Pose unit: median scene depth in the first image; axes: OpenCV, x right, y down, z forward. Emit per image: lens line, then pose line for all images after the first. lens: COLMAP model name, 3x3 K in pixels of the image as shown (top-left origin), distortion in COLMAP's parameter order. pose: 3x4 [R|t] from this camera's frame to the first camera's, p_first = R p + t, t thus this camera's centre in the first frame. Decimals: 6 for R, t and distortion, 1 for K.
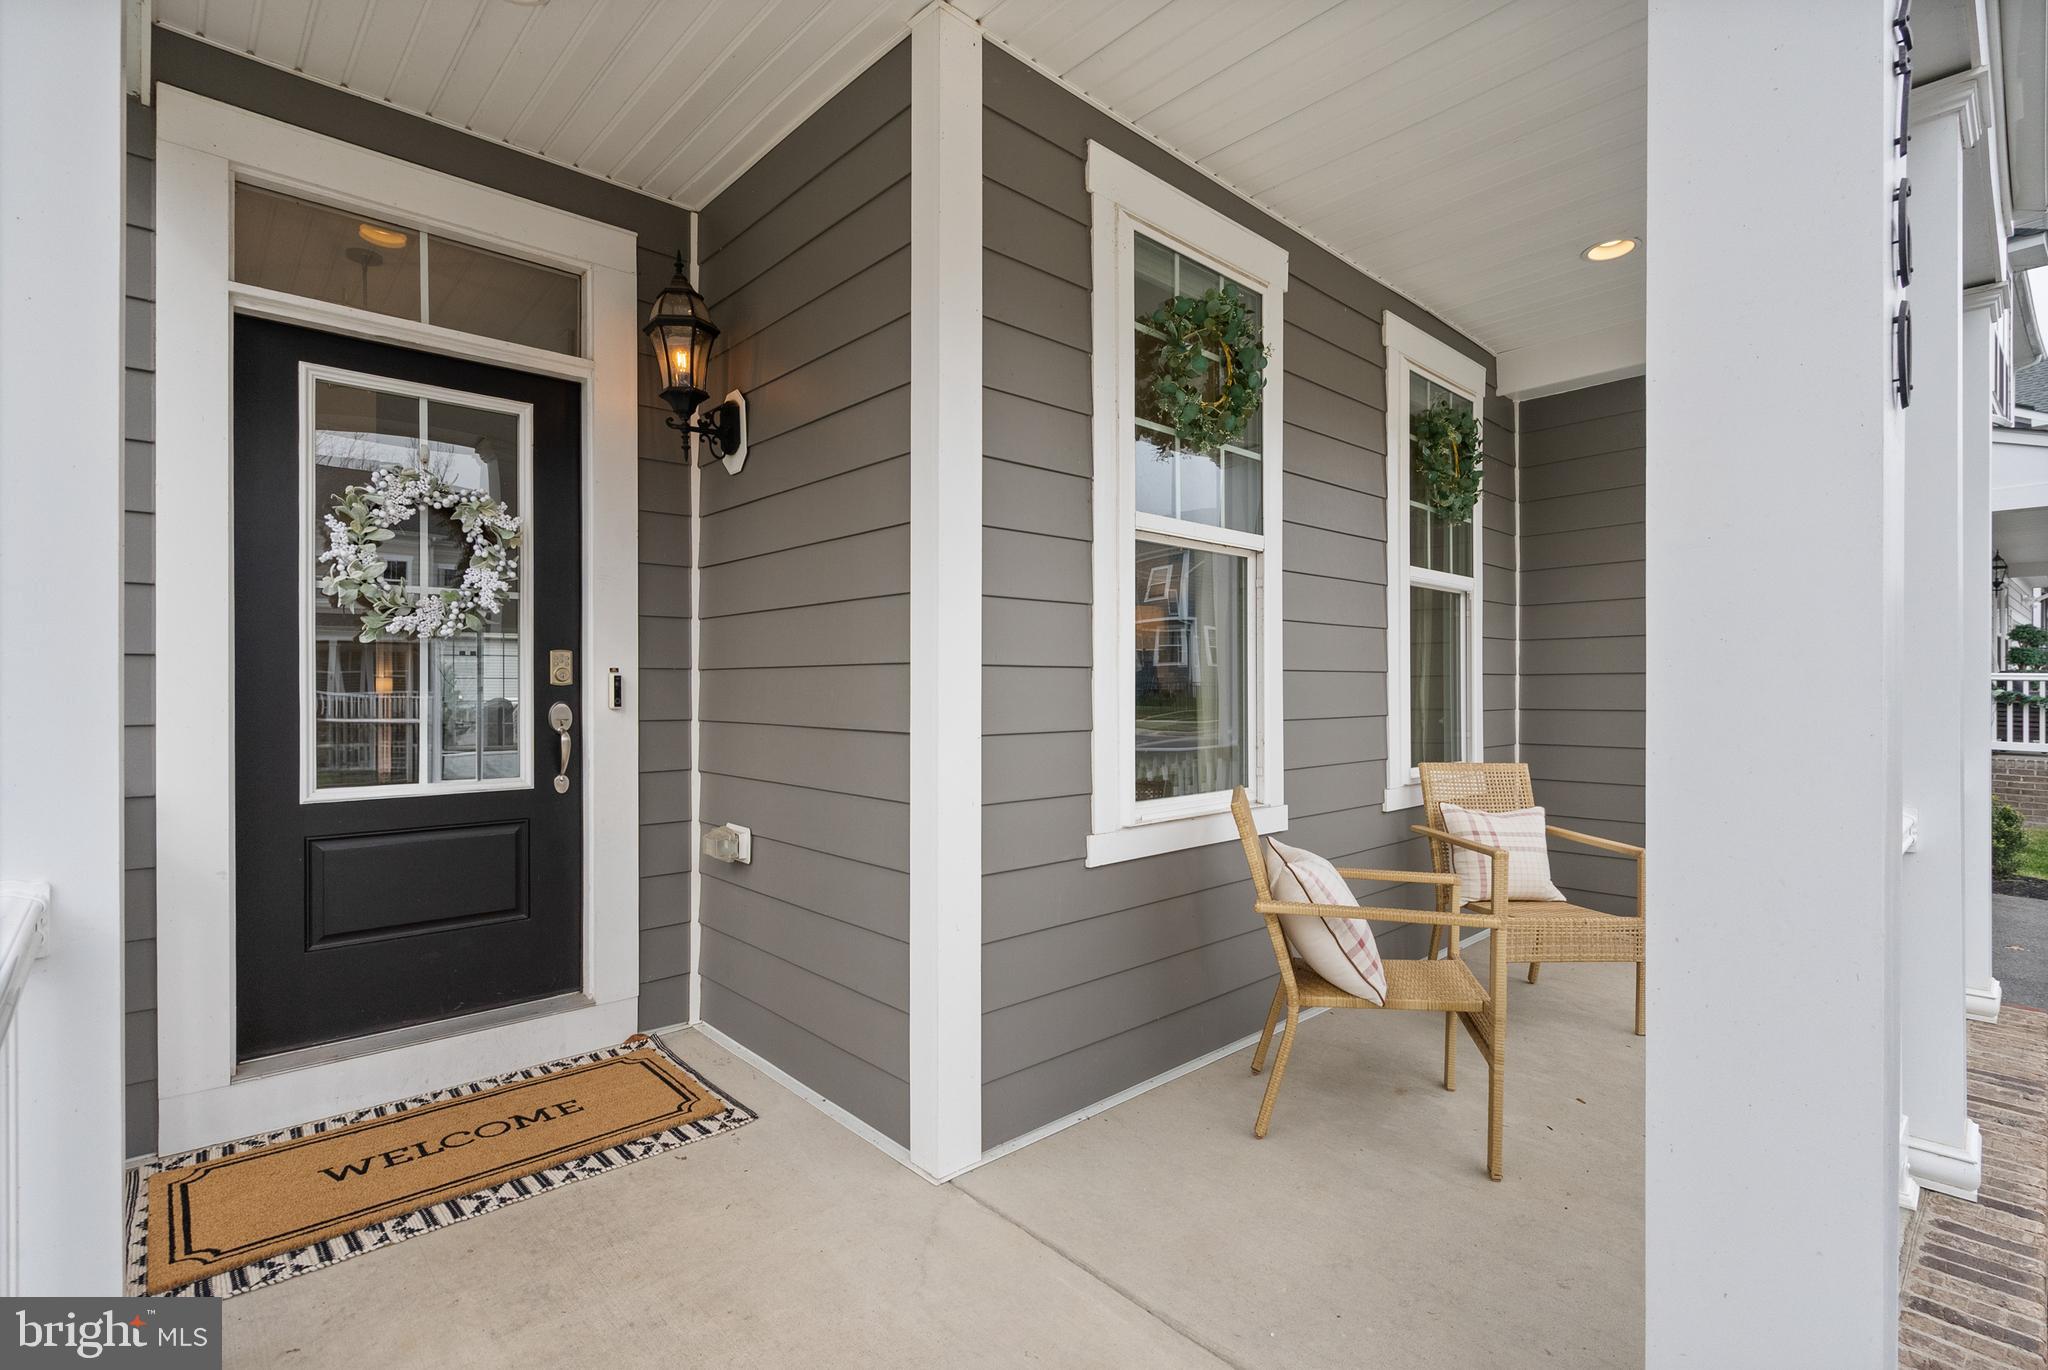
lens RADIAL K [[947.3, 0, 1009.9], [0, 947.3, 691.1], [0, 0, 1]] dist [-0.001071, 0.002447]
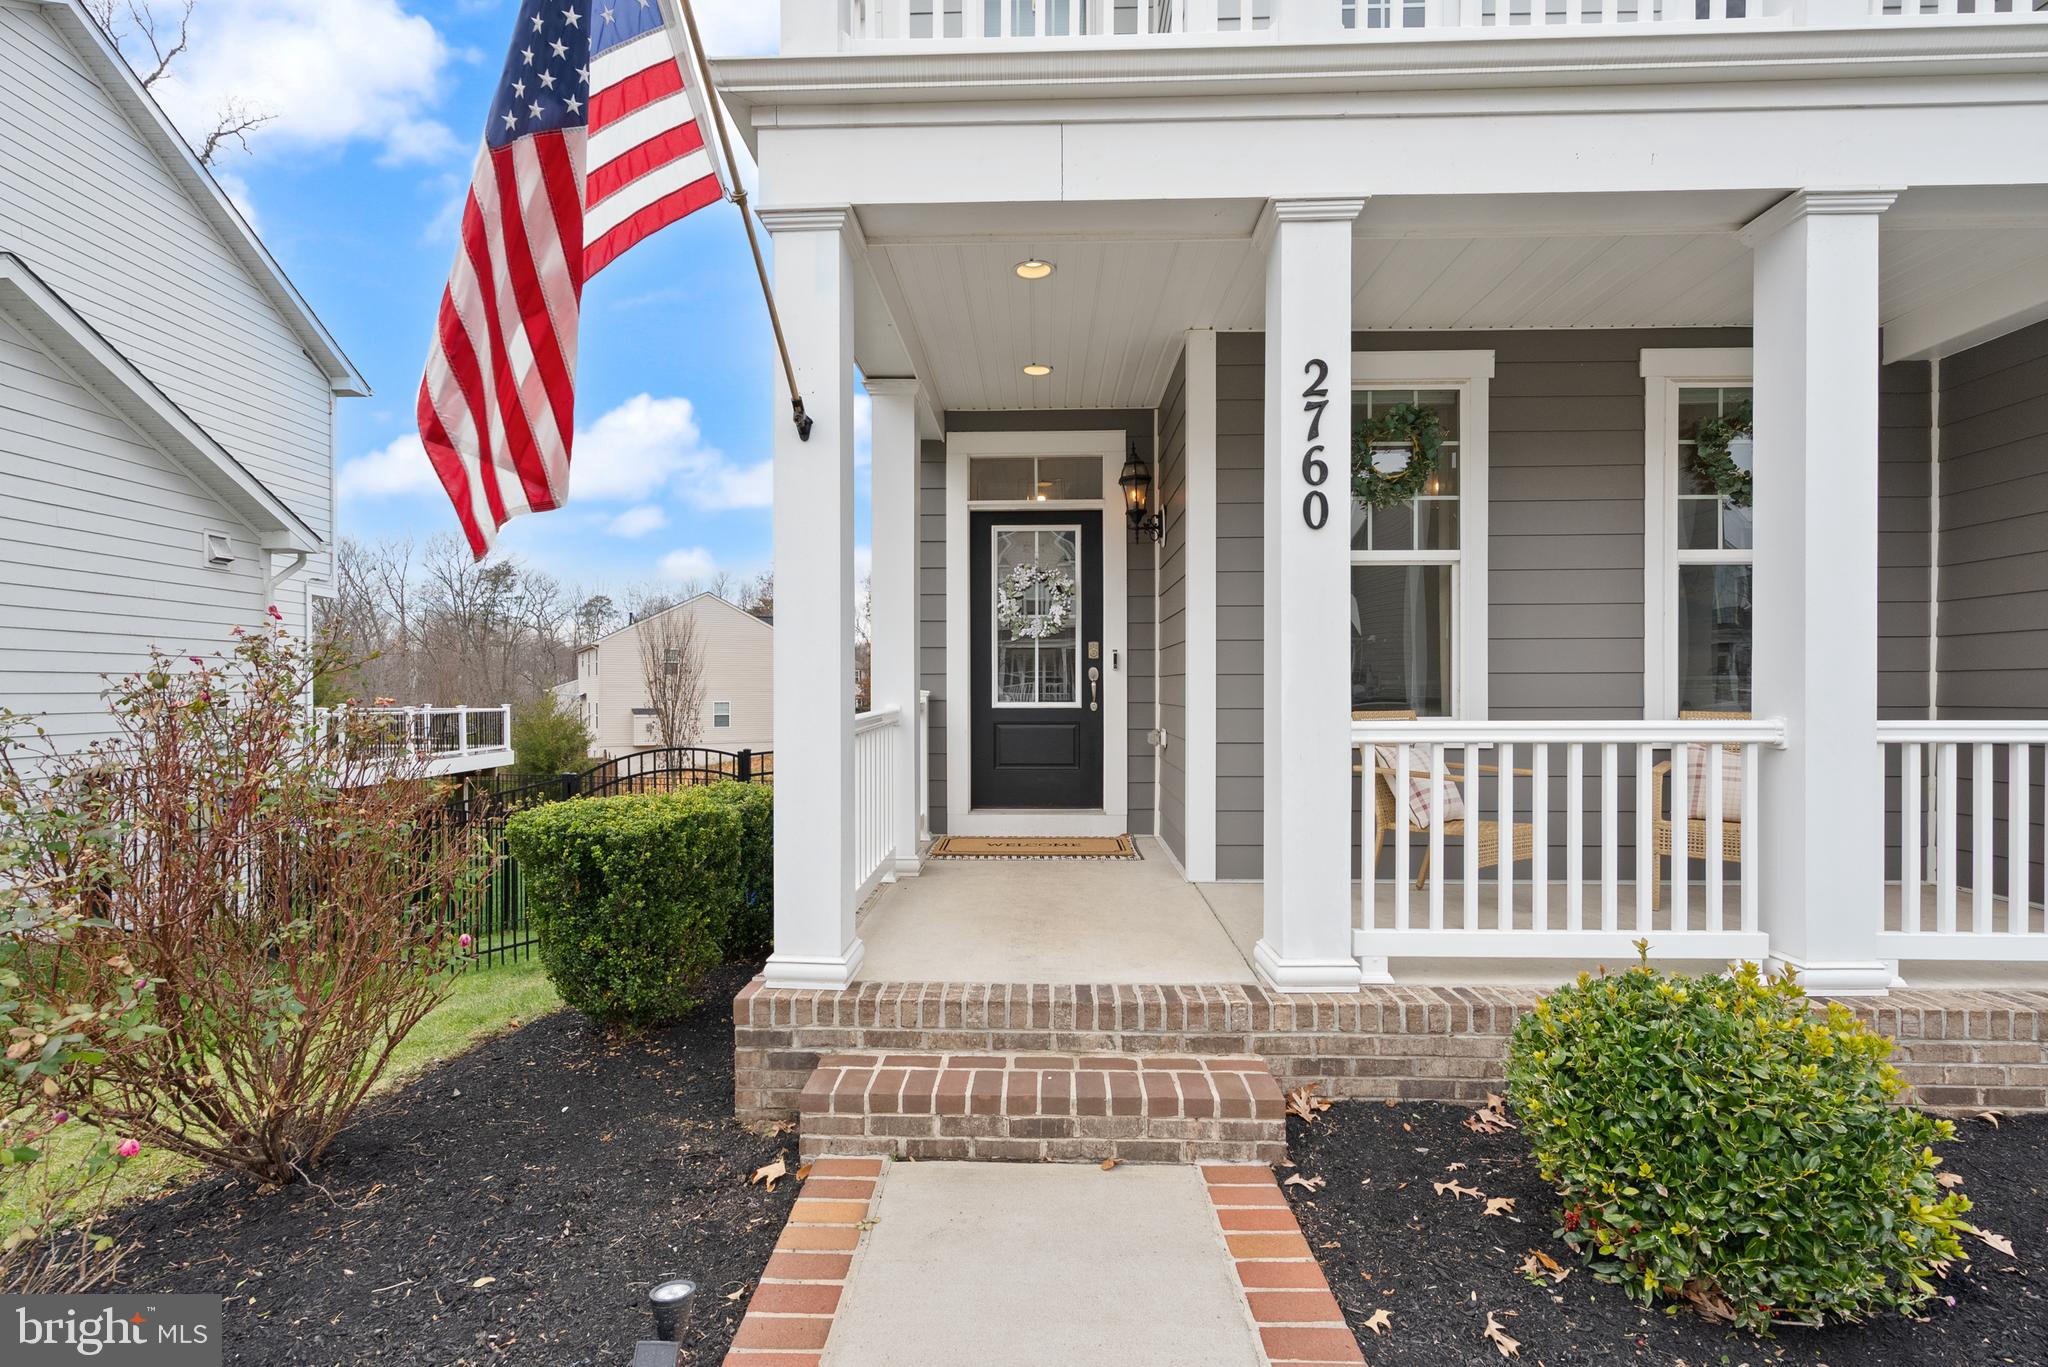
lens RADIAL K [[947.3, 0, 1016.9], [0, 947.3, 703.2], [0, 0, 1]] dist [-0.001071, 0.002447]
pose [[0.716994, 0.009435, -0.697016, 0.925420], [-0.001971, 0.999932, 0.011508, 0.073776], [0.697077, -0.006878, 0.716964, -0.652588]]
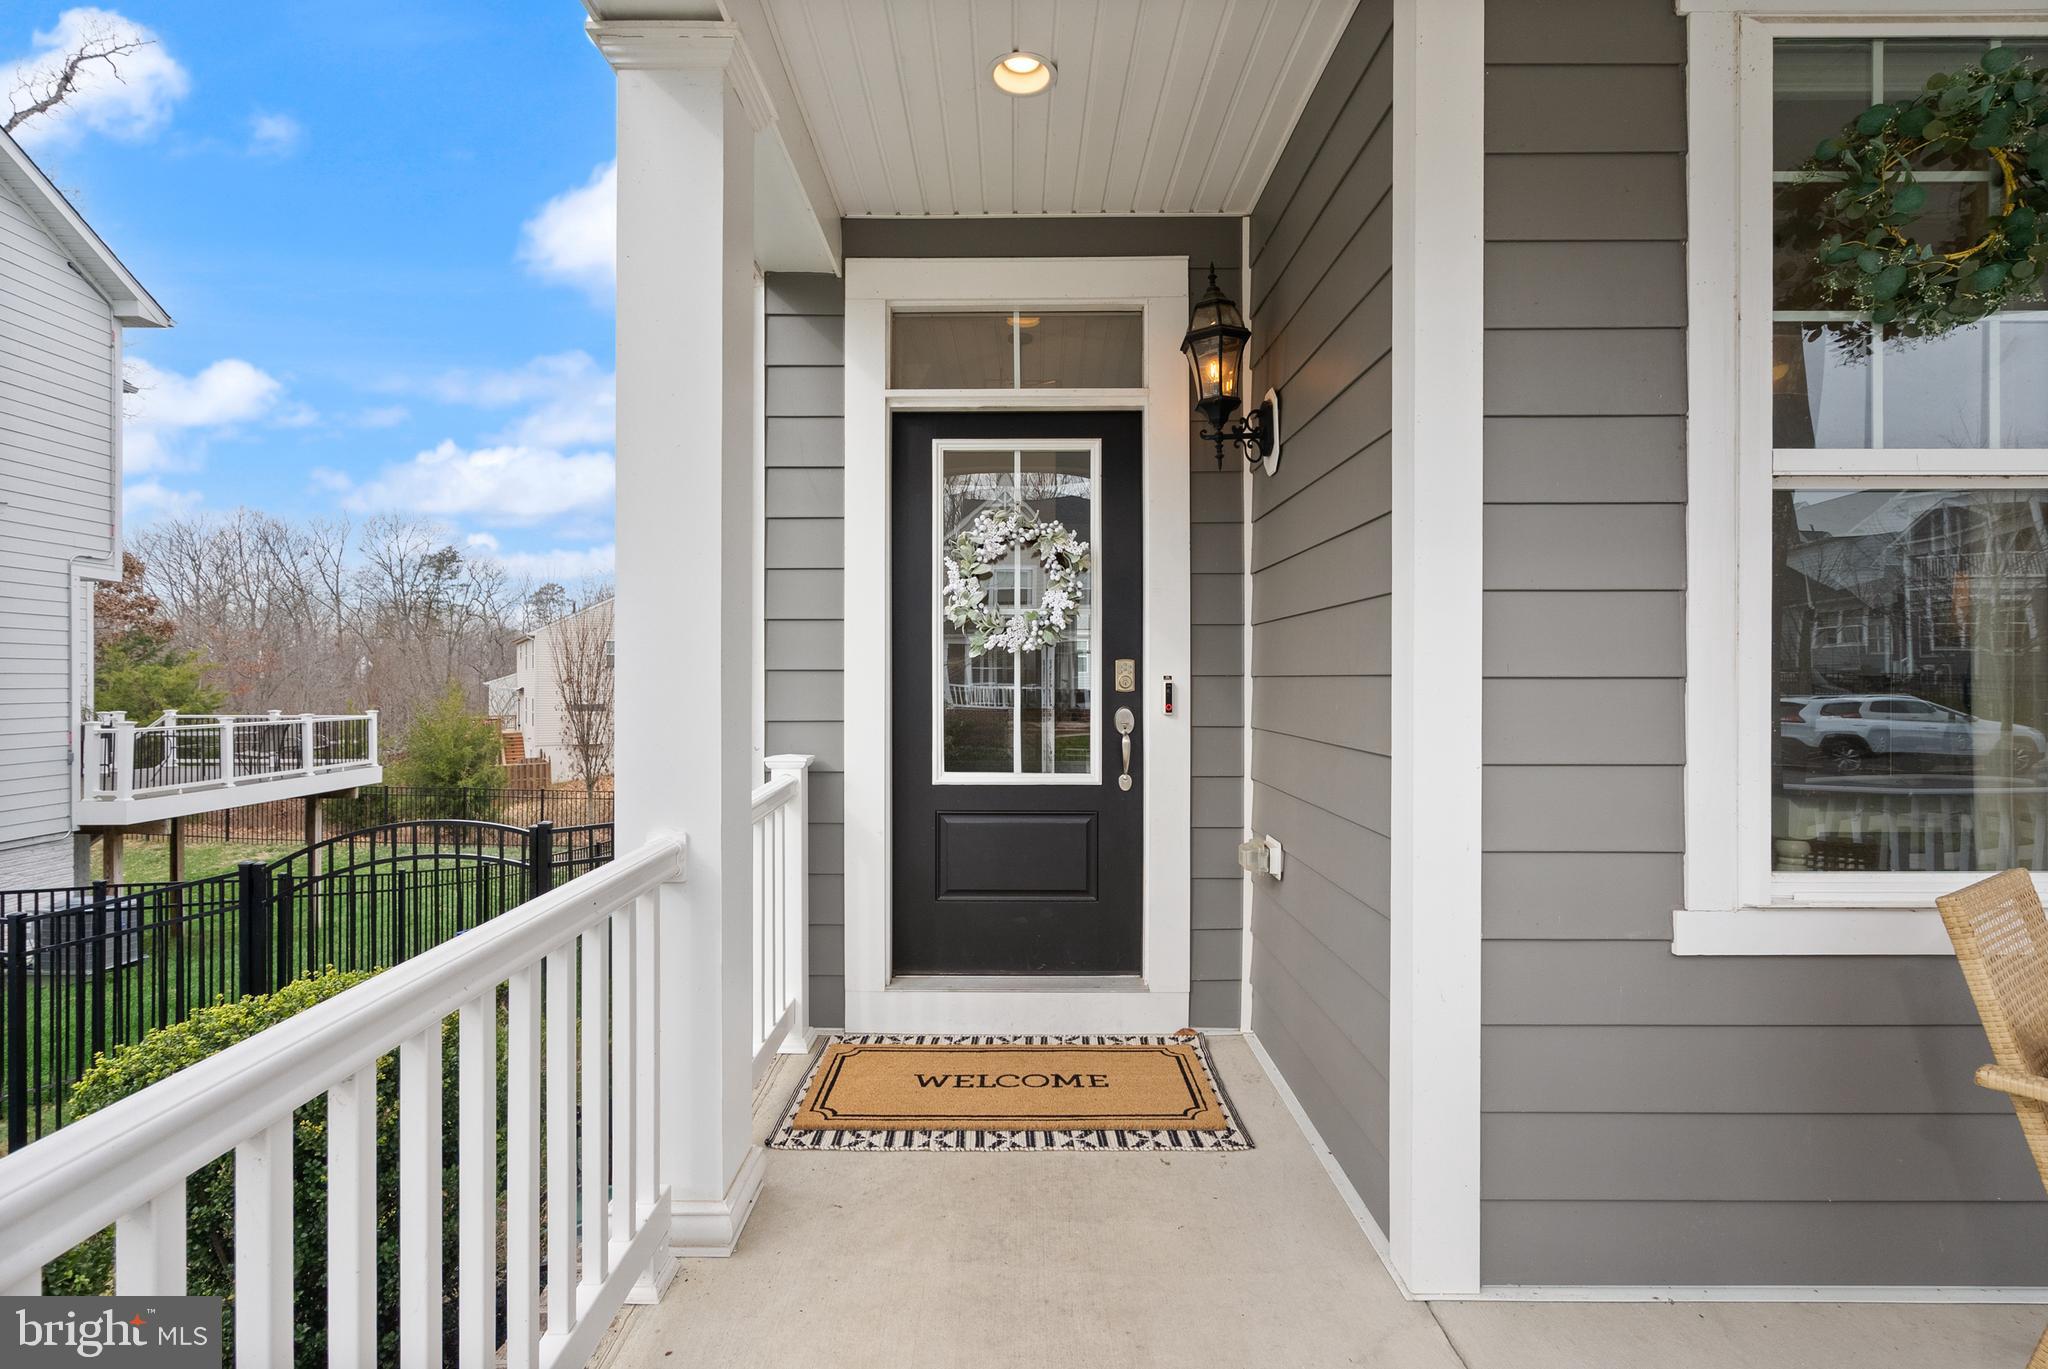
lens RADIAL K [[947.3, 0, 1016.3], [0, 947.3, 684.3], [0, 0, 1]] dist [-0.001071, 0.002447]
pose [[0.738357, 0.003887, -0.674399, 0.185942], [-0.003324, 0.999992, 0.002124, -0.018247], [0.674402, 0.000674, 0.738364, 0.120773]]
